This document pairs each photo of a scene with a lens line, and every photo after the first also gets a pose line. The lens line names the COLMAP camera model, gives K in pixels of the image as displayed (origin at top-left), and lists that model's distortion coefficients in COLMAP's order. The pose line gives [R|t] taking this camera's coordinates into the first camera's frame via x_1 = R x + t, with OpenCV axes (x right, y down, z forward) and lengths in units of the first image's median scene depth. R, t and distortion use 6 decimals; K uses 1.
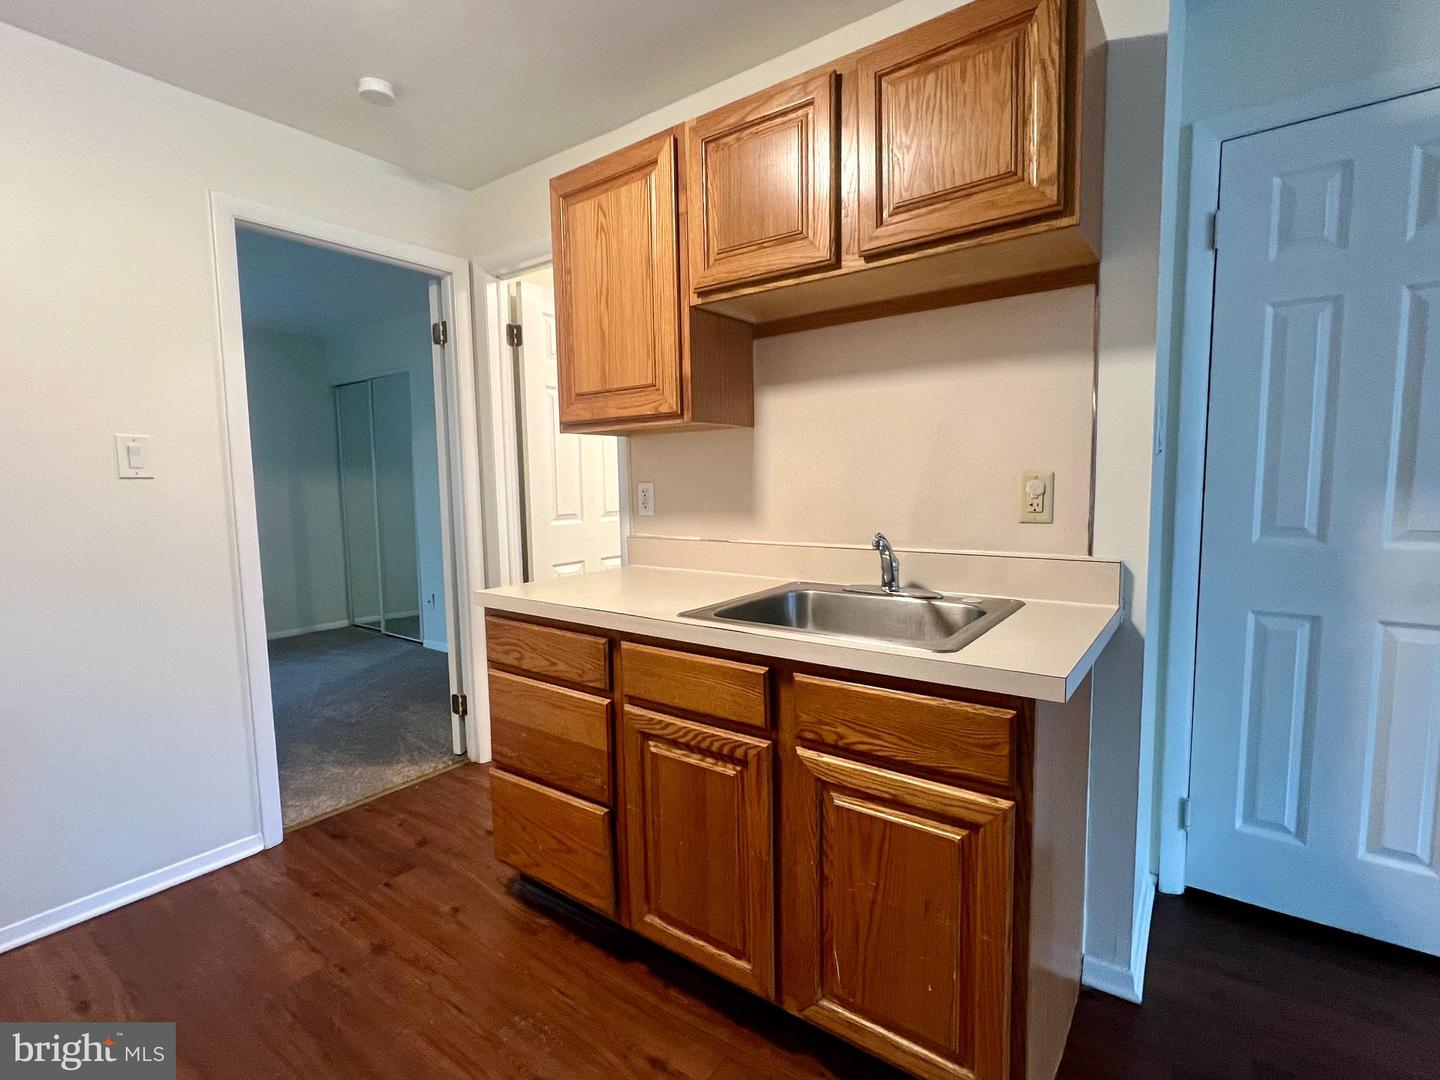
lens RADIAL K [[681.1, 0, 720.0], [0, 681.1, 540.0], [0, 0, 1]] dist [0.000317, 0.000489]
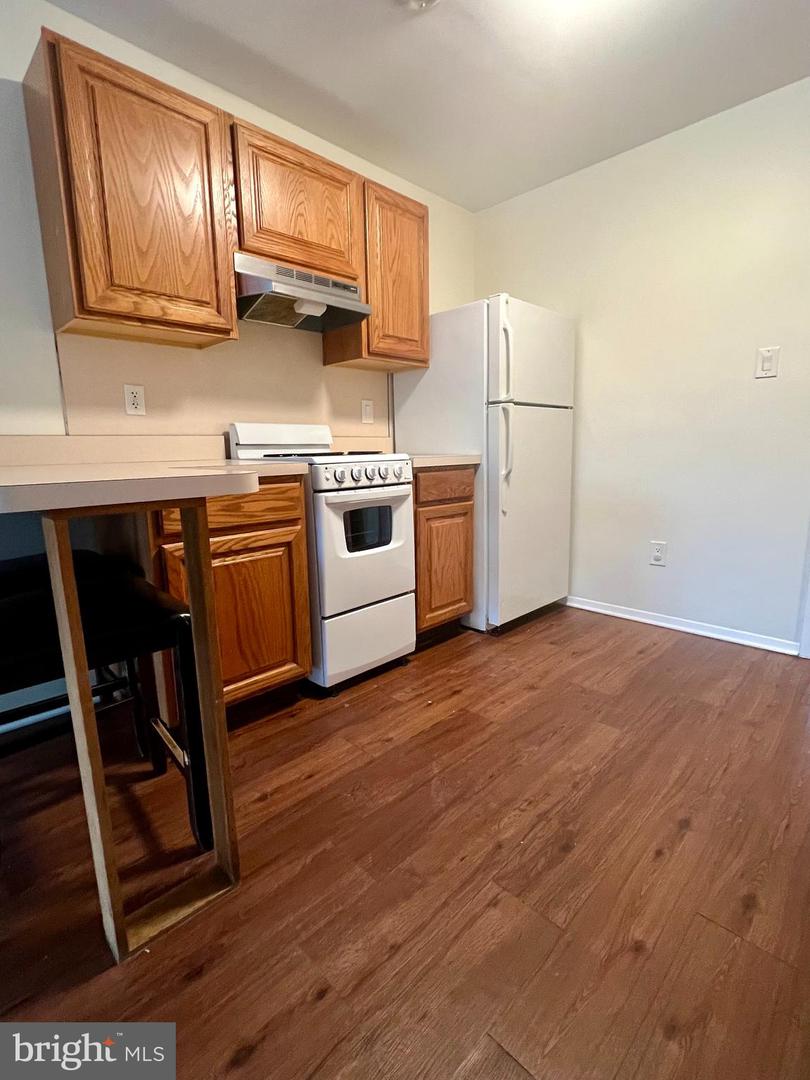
lens RADIAL K [[510.8, 0, 405.0], [0, 510.8, 540.0], [0, 0, 1]] dist [0.000317, 0.000489]
pose [[-0.151475, 0.191438, -0.969746, 0.492965], [-0.071814, 0.976342, 0.203958, 0.097640], [0.985849, 0.100535, -0.134143, 0.429342]]
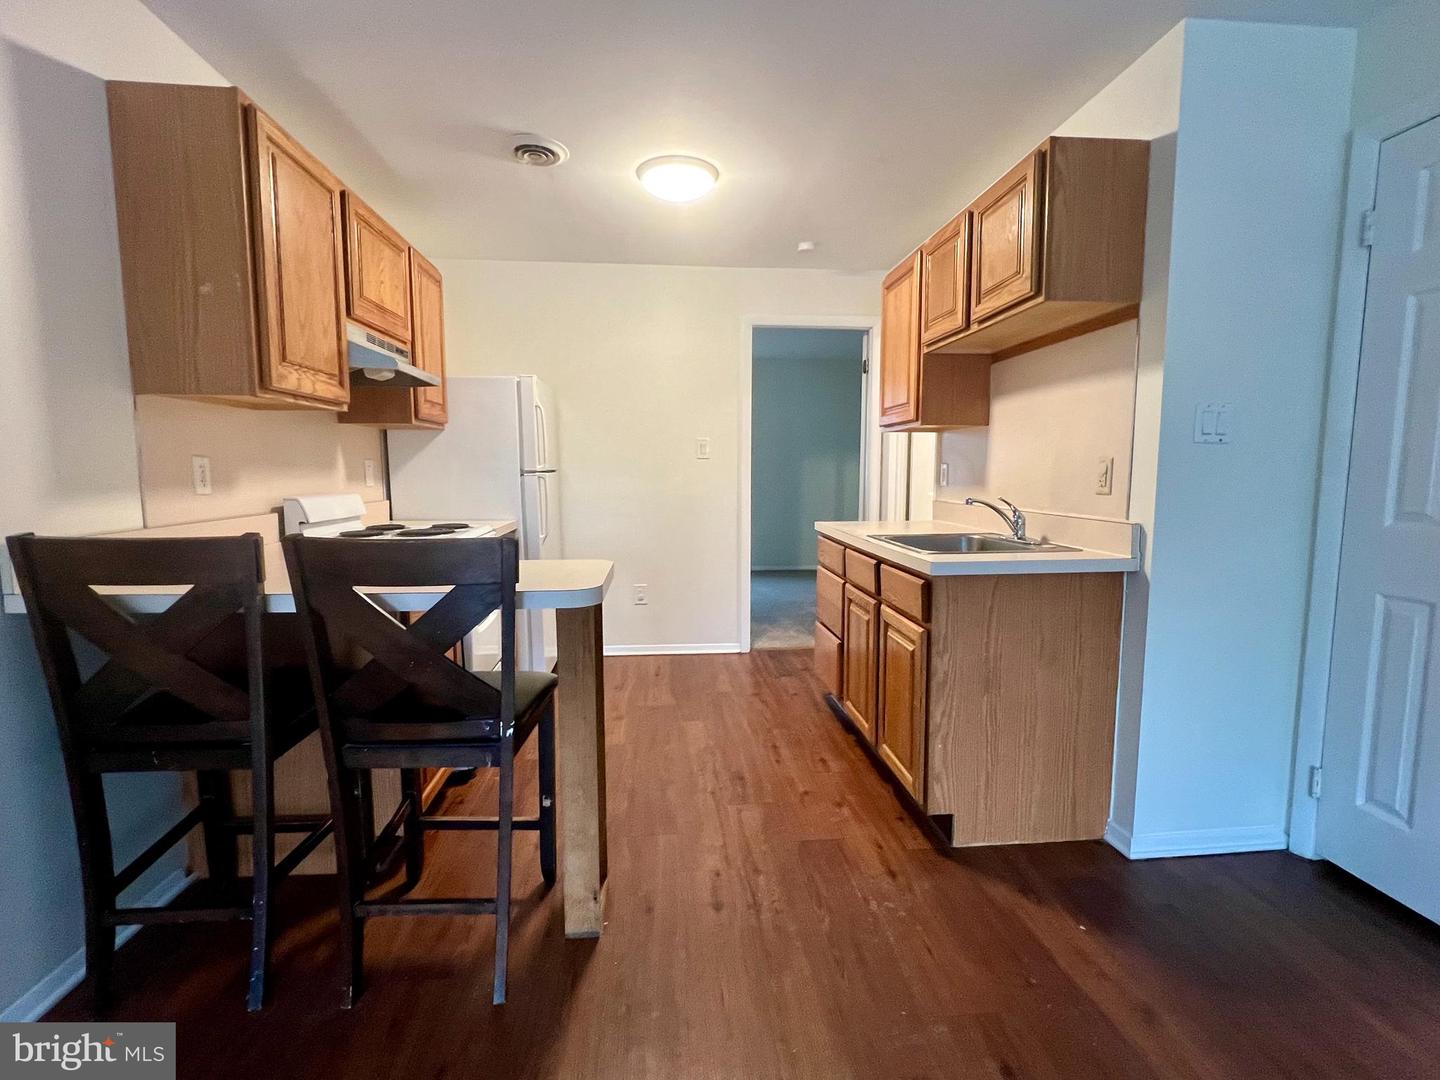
lens RADIAL K [[681.1, 0, 720.0], [0, 681.1, 540.0], [0, 0, 1]] dist [0.000317, 0.000489]
pose [[0.665754, 0.093247, -0.740322, 0.869900], [-0.079608, 0.995374, 0.053782, 0.047610], [0.741912, 0.023130, 0.670098, -0.428449]]
